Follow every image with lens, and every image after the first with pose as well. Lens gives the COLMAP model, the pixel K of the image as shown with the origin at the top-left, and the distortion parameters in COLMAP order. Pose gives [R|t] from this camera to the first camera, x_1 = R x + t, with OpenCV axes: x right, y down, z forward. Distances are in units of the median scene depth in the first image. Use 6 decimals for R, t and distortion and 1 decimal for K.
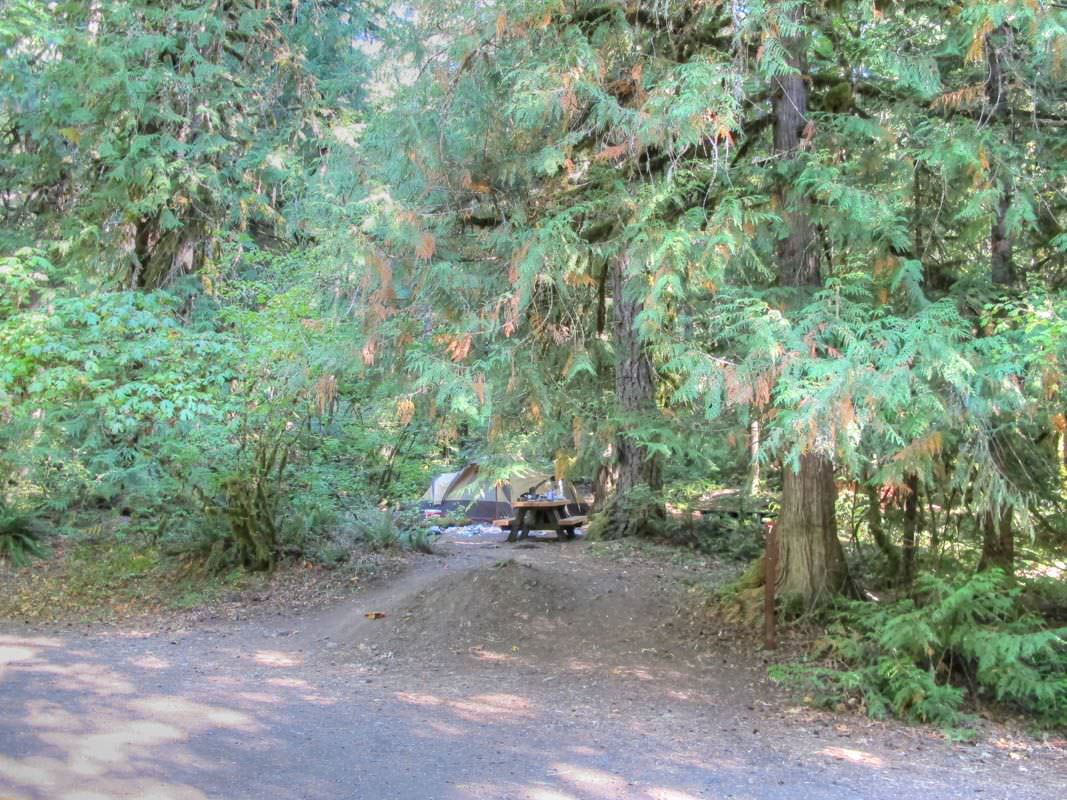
lens RADIAL K [[907.8, 0, 533.8], [0, 907.8, 397.4], [0, 0, 1]] dist [-0.129923, 0.092565]
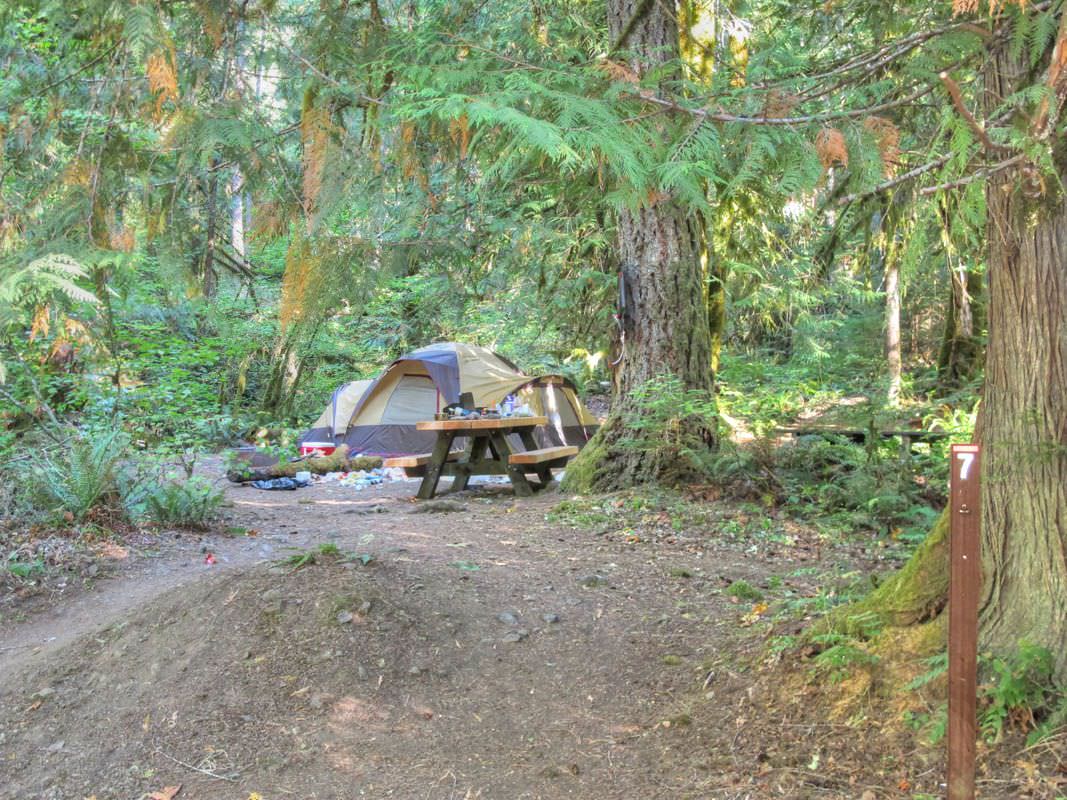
lens RADIAL K [[1310.0, 0, 533.2], [0, 1310.0, 402.0], [0, 0, 1]] dist [-0.052905, 0.000000]
pose [[0.999345, -0.023644, -0.027390, 0.060858], [0.026058, 0.995470, 0.091432, 0.038520], [0.025104, -0.092086, 0.995435, 0.265298]]
